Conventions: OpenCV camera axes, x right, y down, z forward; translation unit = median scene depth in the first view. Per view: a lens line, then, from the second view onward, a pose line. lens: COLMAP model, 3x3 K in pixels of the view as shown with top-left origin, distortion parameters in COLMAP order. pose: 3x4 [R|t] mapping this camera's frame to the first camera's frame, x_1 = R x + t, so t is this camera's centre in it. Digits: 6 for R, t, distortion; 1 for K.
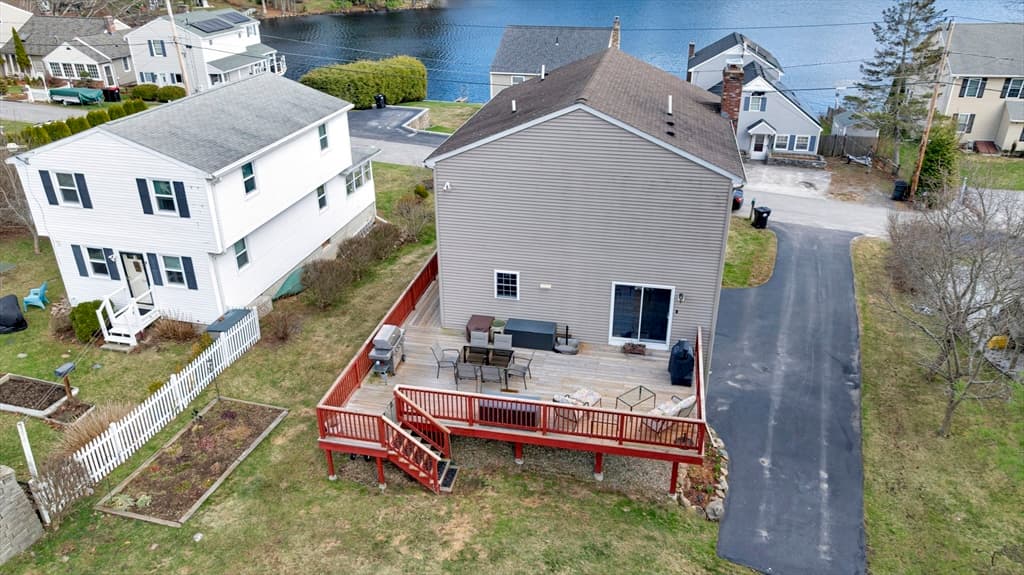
lens RADIAL K [[722.1, 0, 519.2], [0, 722.1, 286.1], [0, 0, 1]] dist [-0.025259, 0.032501]
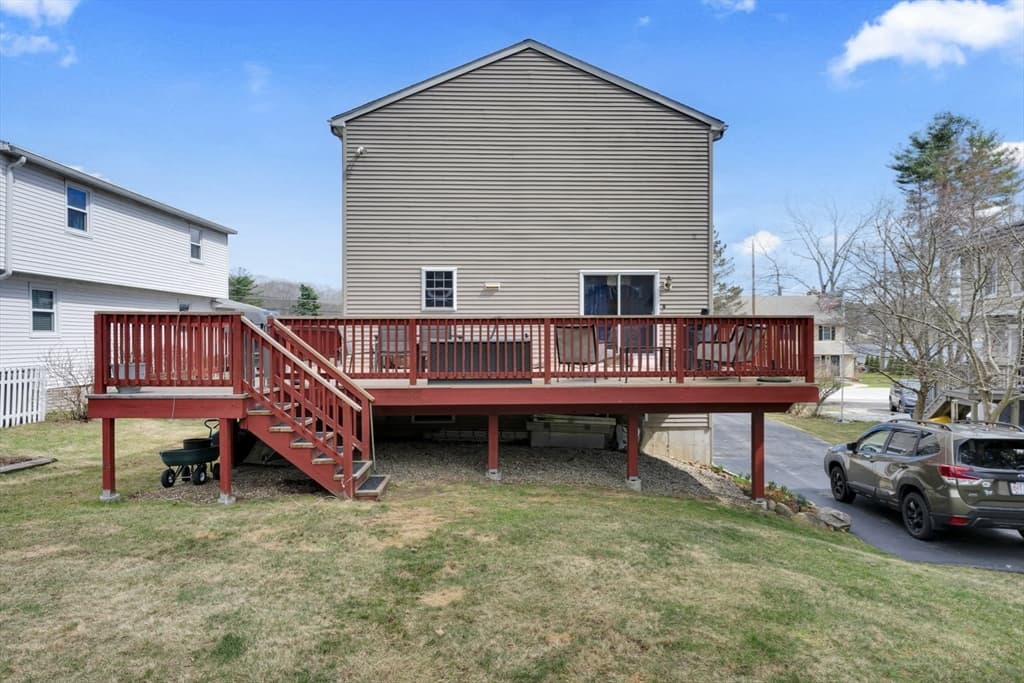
lens RADIAL K [[566.9, 0, 512.0], [0, 566.9, 341.5], [0, 0, 1]] dist [-0.001078, -0.000868]
pose [[0.972851, -0.001361, 0.231428, -0.082049], [0.101848, 0.900462, -0.422842, 0.311332], [-0.207816, 0.434933, 0.876154, 0.518462]]
